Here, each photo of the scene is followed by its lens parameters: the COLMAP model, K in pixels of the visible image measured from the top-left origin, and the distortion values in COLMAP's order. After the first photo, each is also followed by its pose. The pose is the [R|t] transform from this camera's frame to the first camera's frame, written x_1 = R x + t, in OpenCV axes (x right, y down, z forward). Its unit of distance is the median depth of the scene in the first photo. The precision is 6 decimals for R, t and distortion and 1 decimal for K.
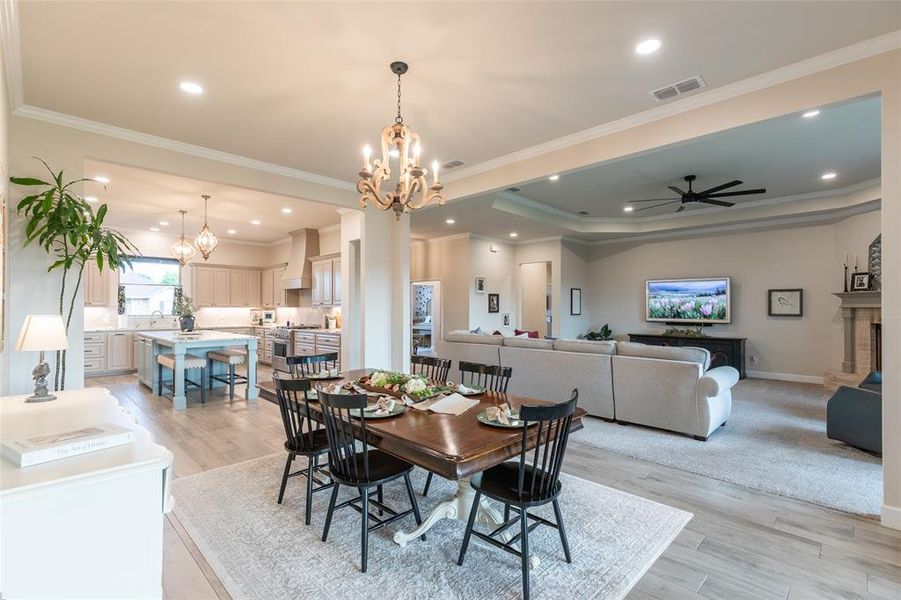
lens RADIAL K [[416.6, 0, 447.4], [0, 416.6, 306.3], [0, 0, 1]] dist [-0.002662, 0.000505]
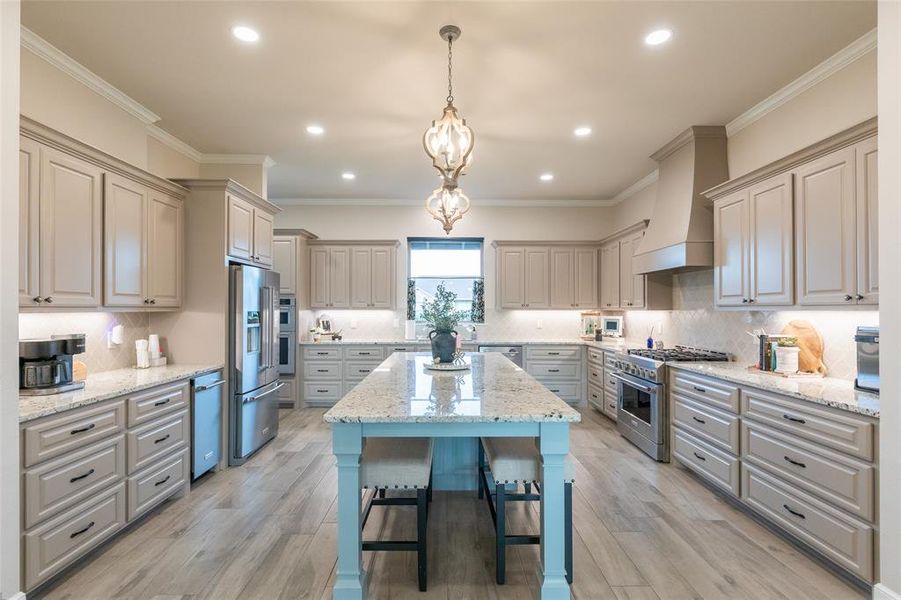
lens RADIAL K [[438.0, 0, 446.5], [0, 438.0, 303.4], [0, 0, 1]] dist [-0.003268, -0.000224]
pose [[0.717524, -0.008895, -0.696477, -0.199953], [0.003421, 0.999951, -0.009247, -0.001839], [0.696525, 0.004252, 0.717520, 0.474016]]
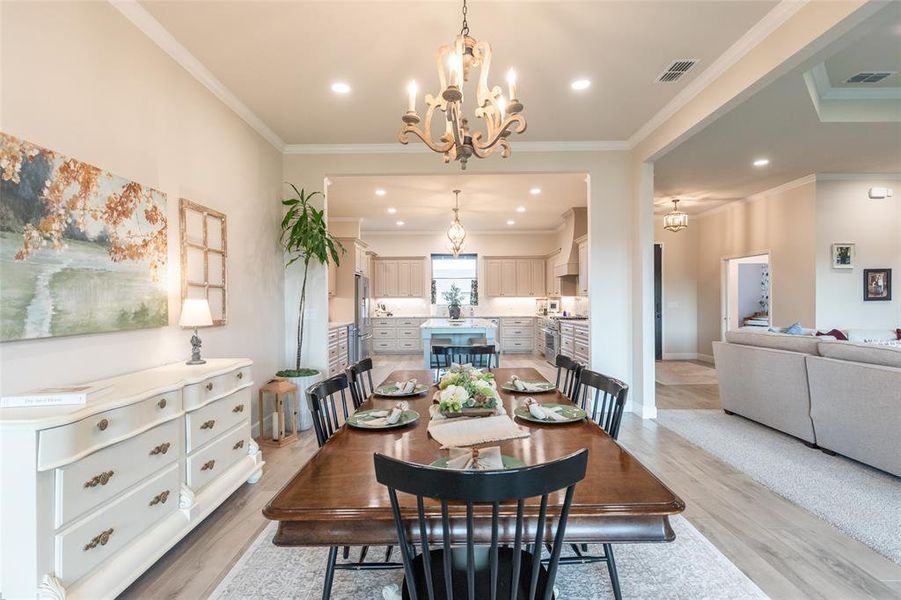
lens RADIAL K [[438.0, 0, 446.5], [0, 438.0, 303.4], [0, 0, 1]] dist [-0.003268, -0.000224]
pose [[0.707431, -0.002850, -0.706776, 0.125016], [0.011913, 0.999898, 0.007892, 0.007943], [0.706682, -0.014003, 0.707393, 0.130402]]
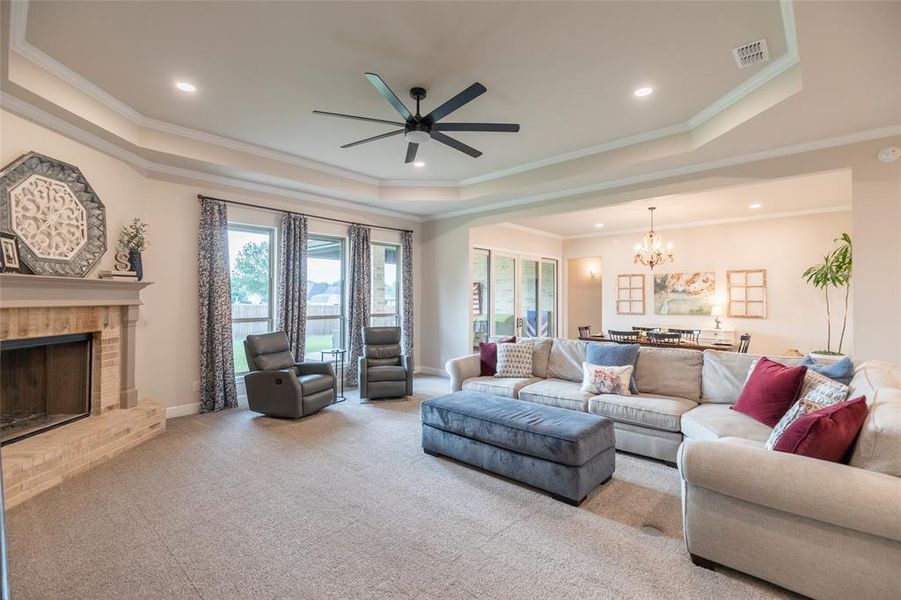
lens RADIAL K [[416.6, 0, 447.4], [0, 416.6, 306.3], [0, 0, 1]] dist [-0.002662, 0.000505]
pose [[-0.998791, -0.006759, -0.048684, 0.376282], [-0.007210, 0.999933, 0.009095, 0.000745], [0.048619, 0.009436, -0.998773, 1.047928]]
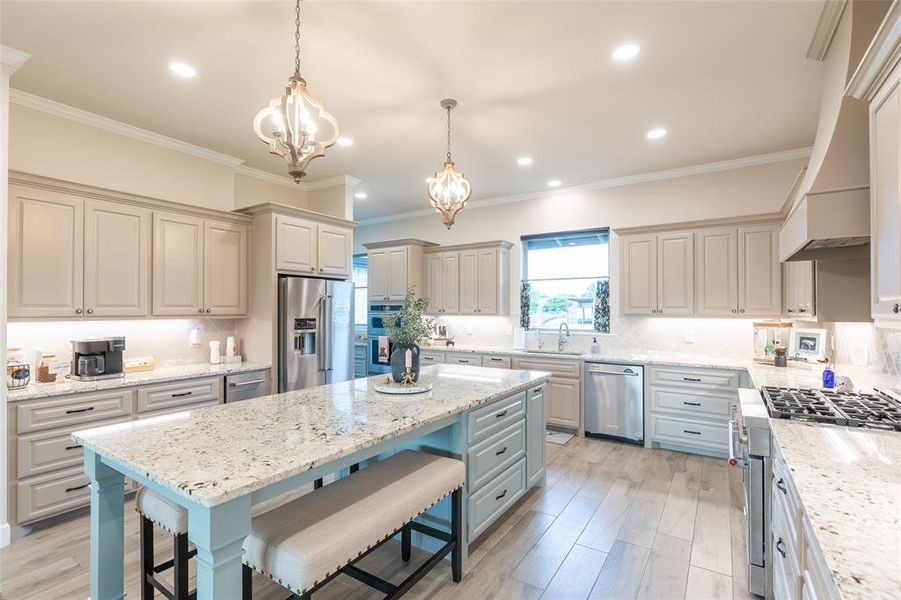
lens RADIAL K [[416.6, 0, 447.4], [0, 416.6, 306.3], [0, 0, 1]] dist [-0.002662, 0.000505]
pose [[0.206039, -0.011470, -0.978477, -0.161415], [0.004117, 0.999933, -0.010855, -0.006518], [0.978535, -0.001791, 0.206072, 0.711574]]
